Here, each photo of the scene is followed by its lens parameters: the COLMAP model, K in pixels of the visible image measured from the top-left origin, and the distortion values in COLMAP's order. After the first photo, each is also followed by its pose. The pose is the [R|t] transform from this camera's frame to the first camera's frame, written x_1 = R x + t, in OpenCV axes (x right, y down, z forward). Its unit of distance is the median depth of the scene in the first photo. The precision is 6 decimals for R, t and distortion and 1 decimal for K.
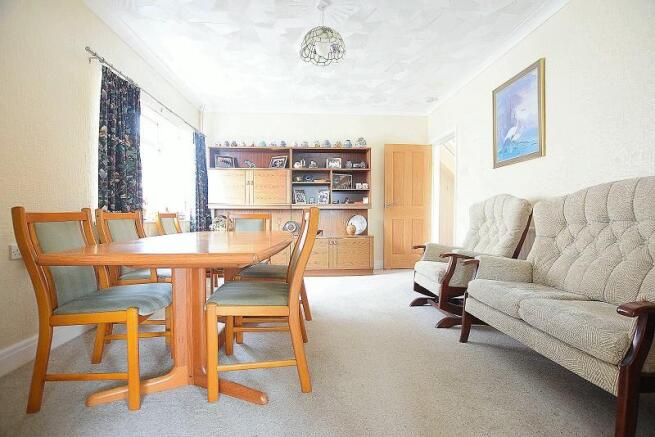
lens RADIAL K [[293.9, 0, 327.5], [0, 293.9, 218.5], [0, 0, 1]] dist [0.000159, -0.000212]
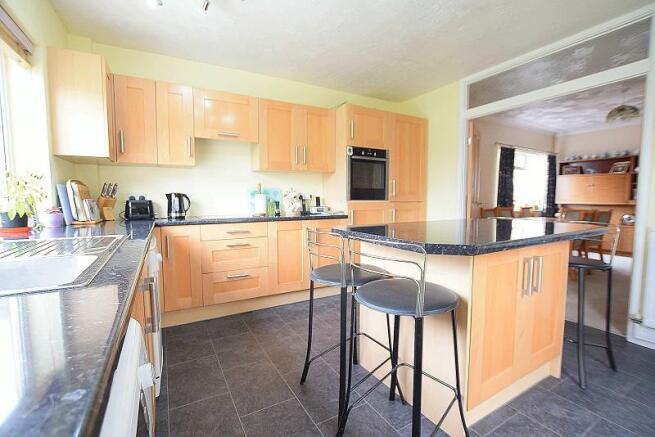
lens RADIAL K [[293.9, 0, 327.5], [0, 293.9, 218.5], [0, 0, 1]] dist [0.000159, -0.000212]
pose [[0.446532, 0.067180, -0.892242, 0.445370], [-0.015289, 0.997605, 0.067461, -0.038482], [0.894637, -0.016482, 0.446489, -0.764688]]
